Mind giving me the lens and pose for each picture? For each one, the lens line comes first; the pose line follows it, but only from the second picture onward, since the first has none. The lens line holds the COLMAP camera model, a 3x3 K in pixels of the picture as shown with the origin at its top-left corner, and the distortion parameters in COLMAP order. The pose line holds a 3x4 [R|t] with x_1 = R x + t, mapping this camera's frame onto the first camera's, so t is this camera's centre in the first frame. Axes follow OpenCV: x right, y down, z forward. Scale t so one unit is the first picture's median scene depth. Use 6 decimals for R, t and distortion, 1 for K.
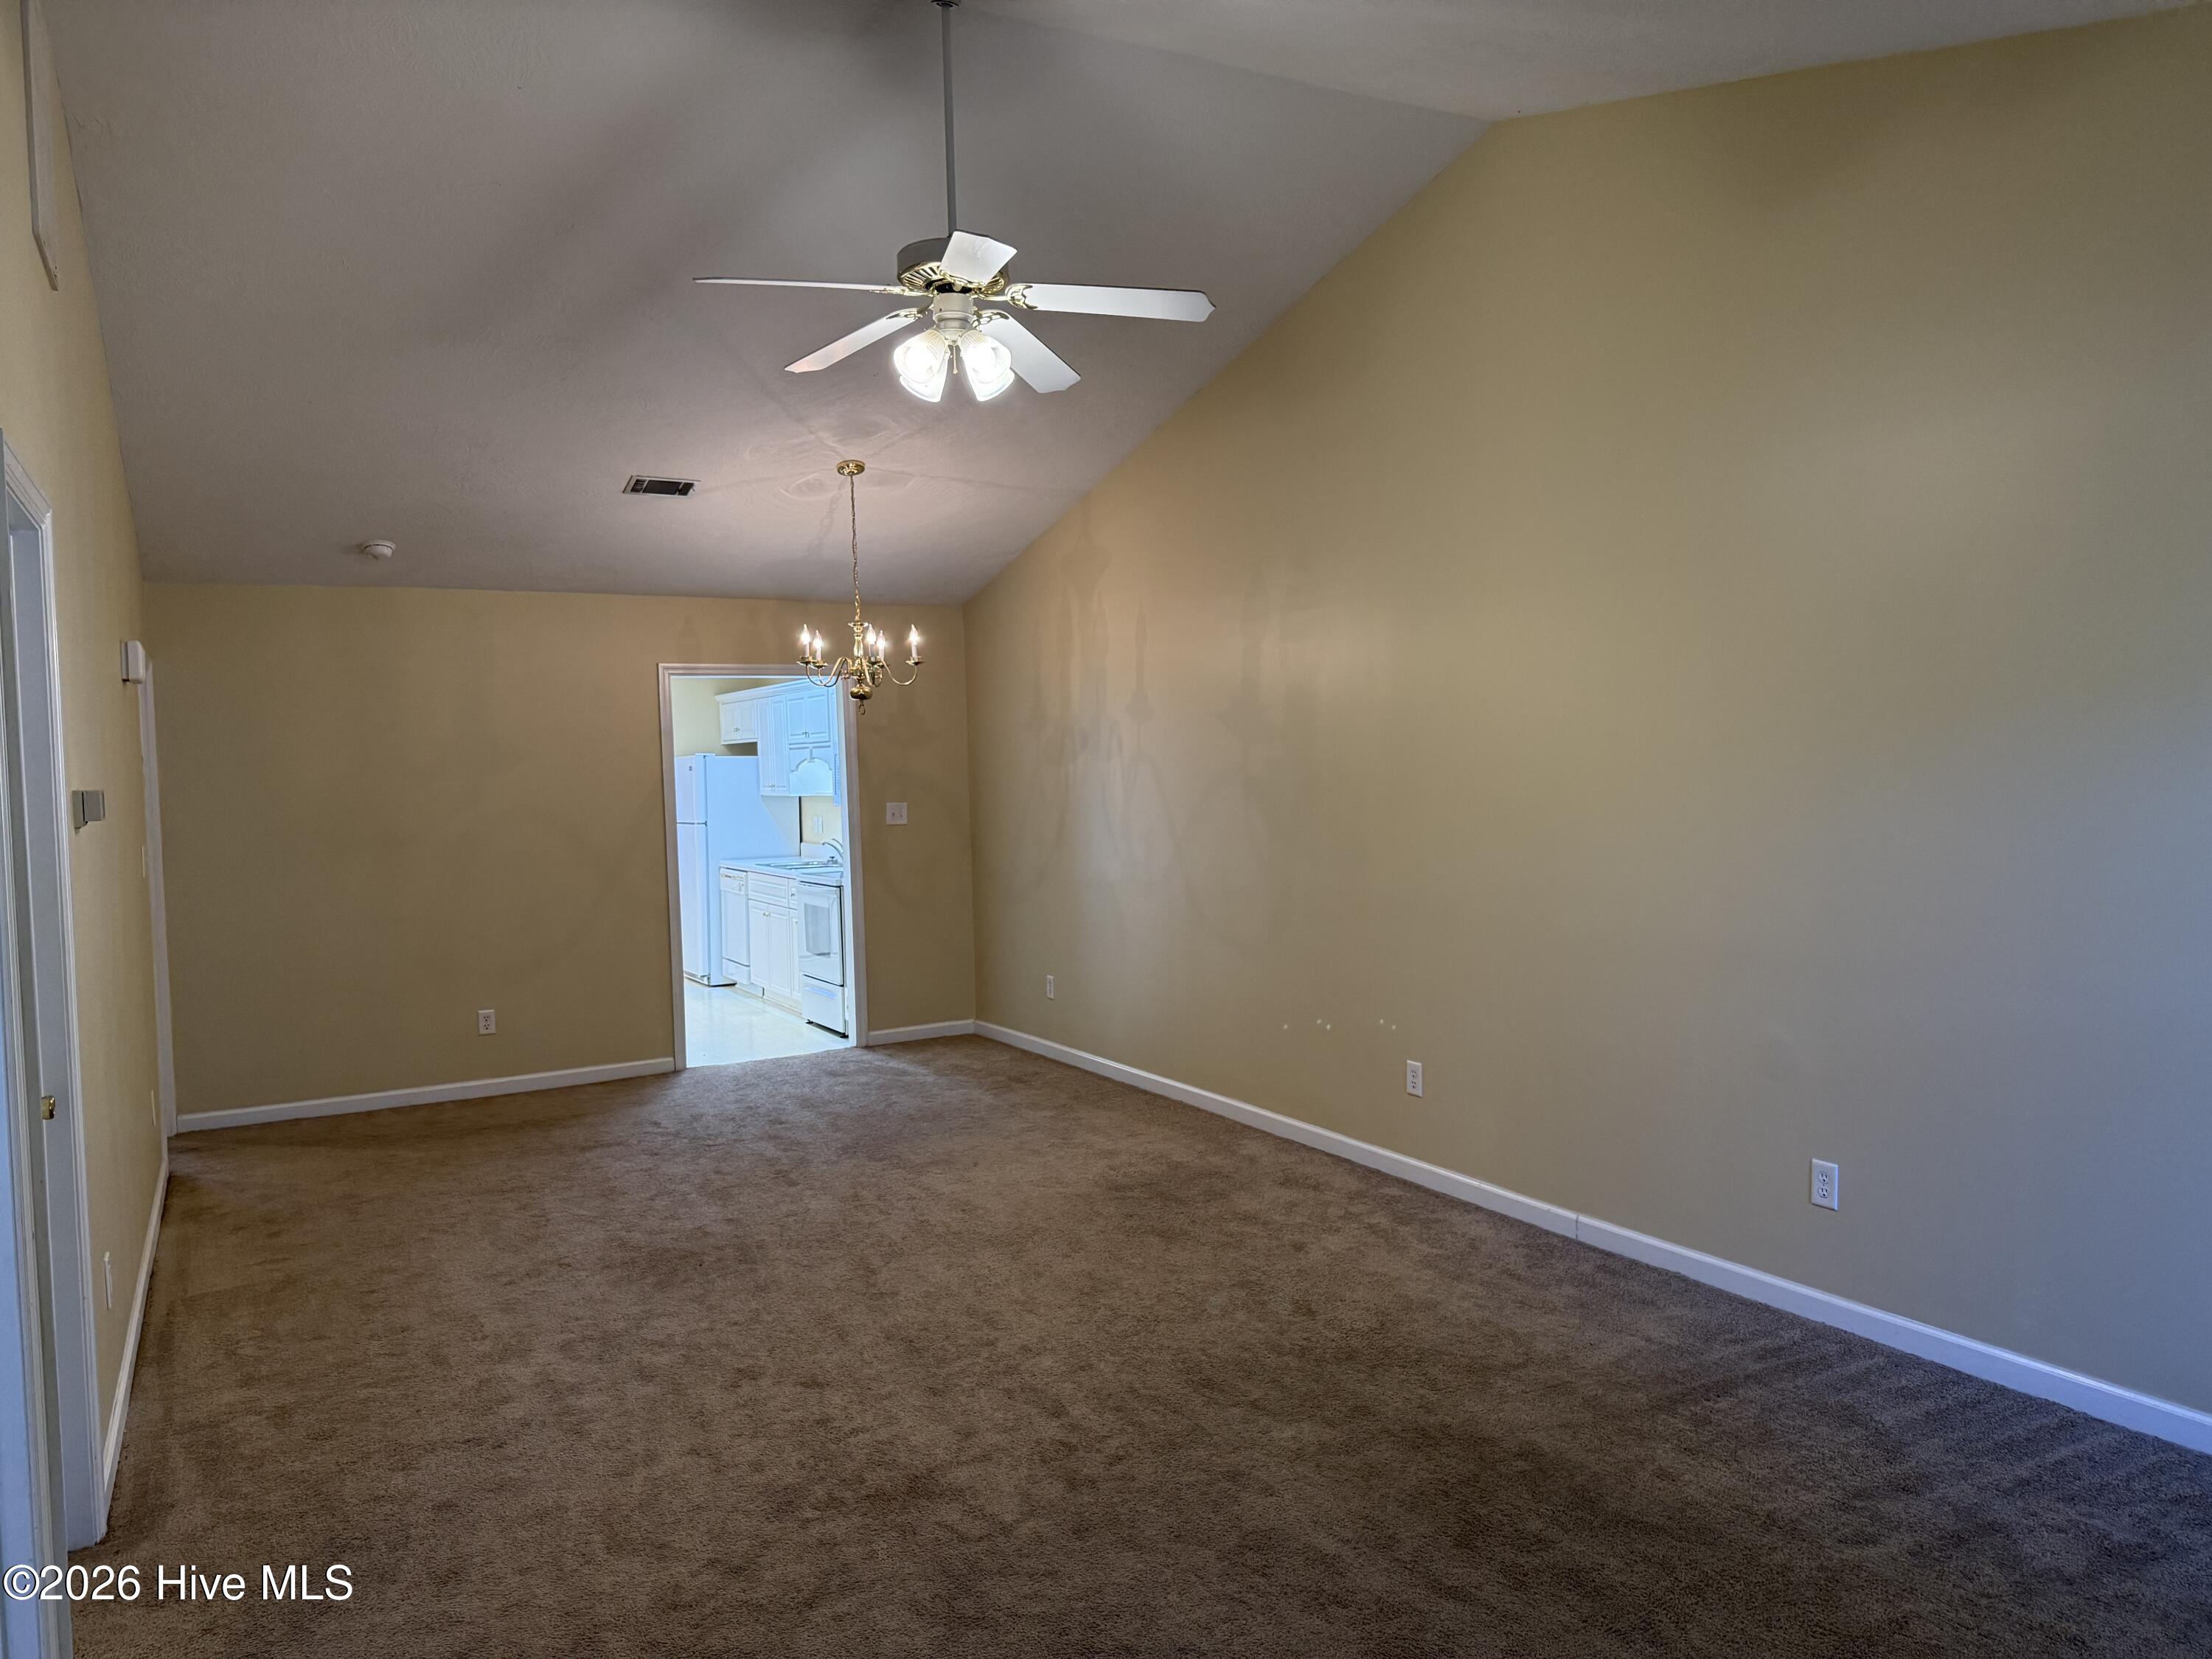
lens RADIAL K [[1580.6, 0, 1102.9], [0, 1580.6, 841.3], [0, 0, 1]] dist [0.097627, -0.034416]
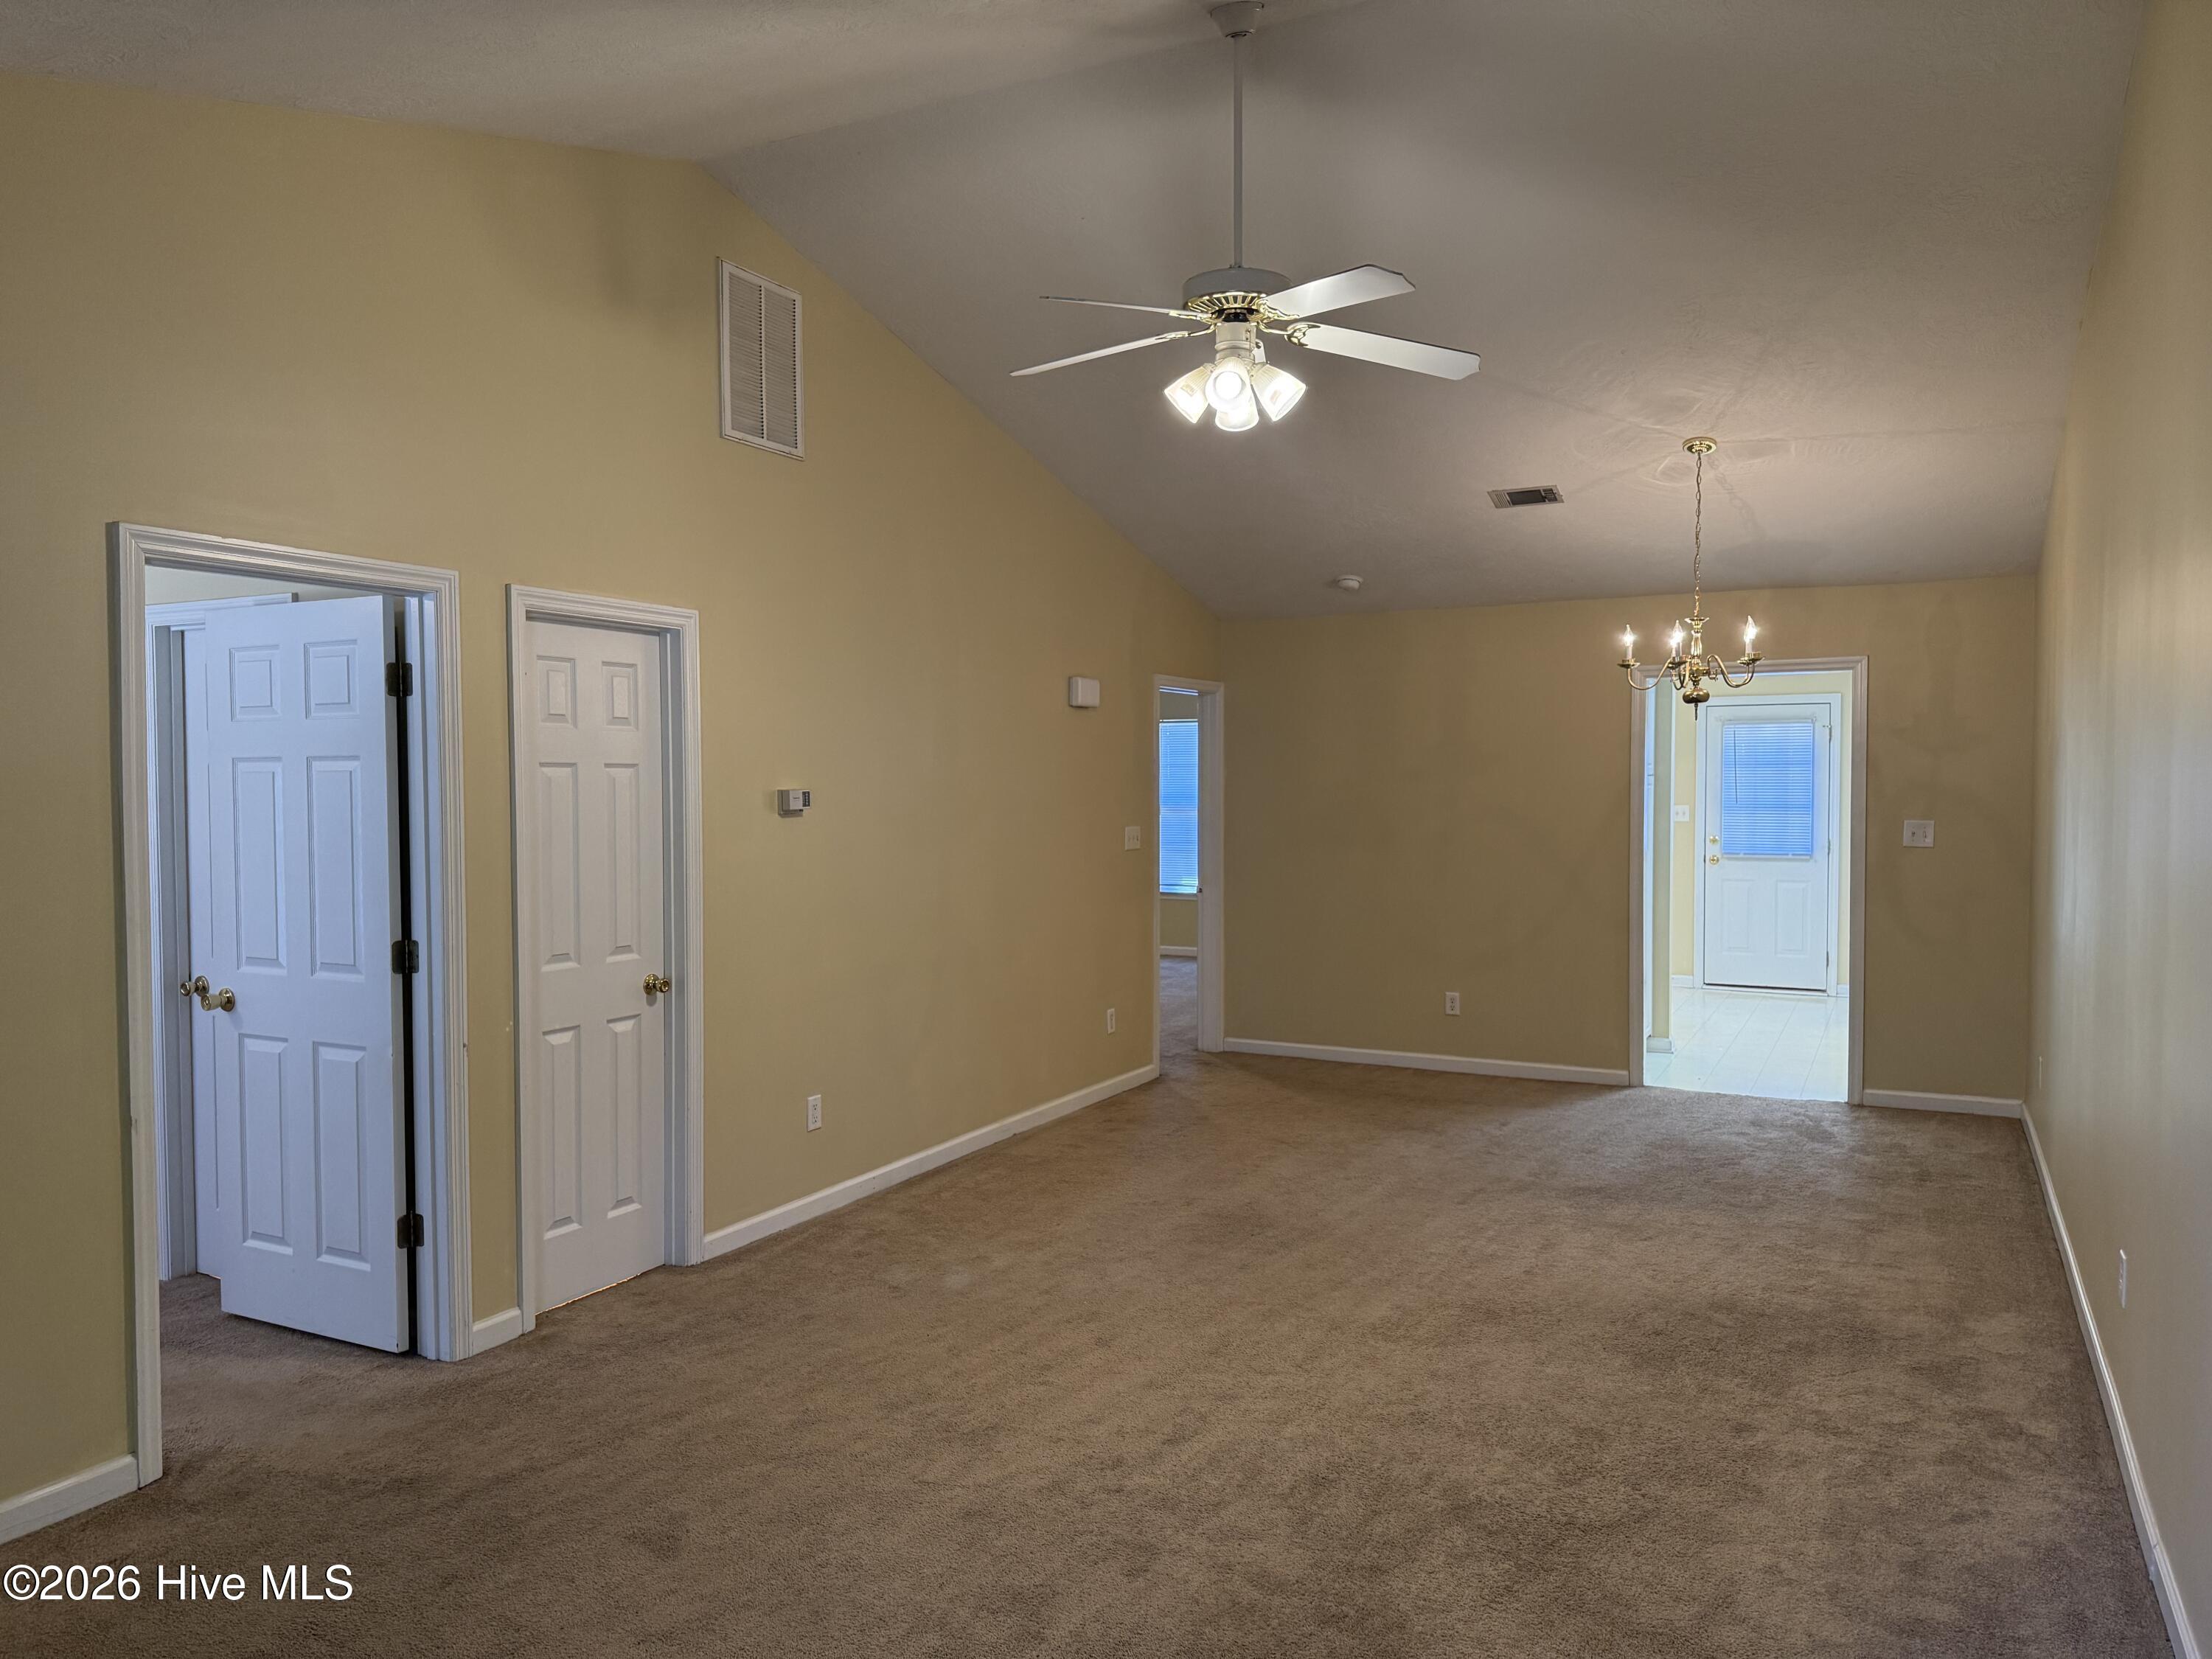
lens RADIAL K [[1580.6, 0, 1109.3], [0, 1580.6, 840.0], [0, 0, 1]] dist [0.097627, -0.034416]
pose [[0.562348, 0.058039, -0.824861, 0.564676], [-0.052279, 0.998034, 0.034582, -0.036320], [0.825246, 0.023676, 0.564277, 0.298459]]
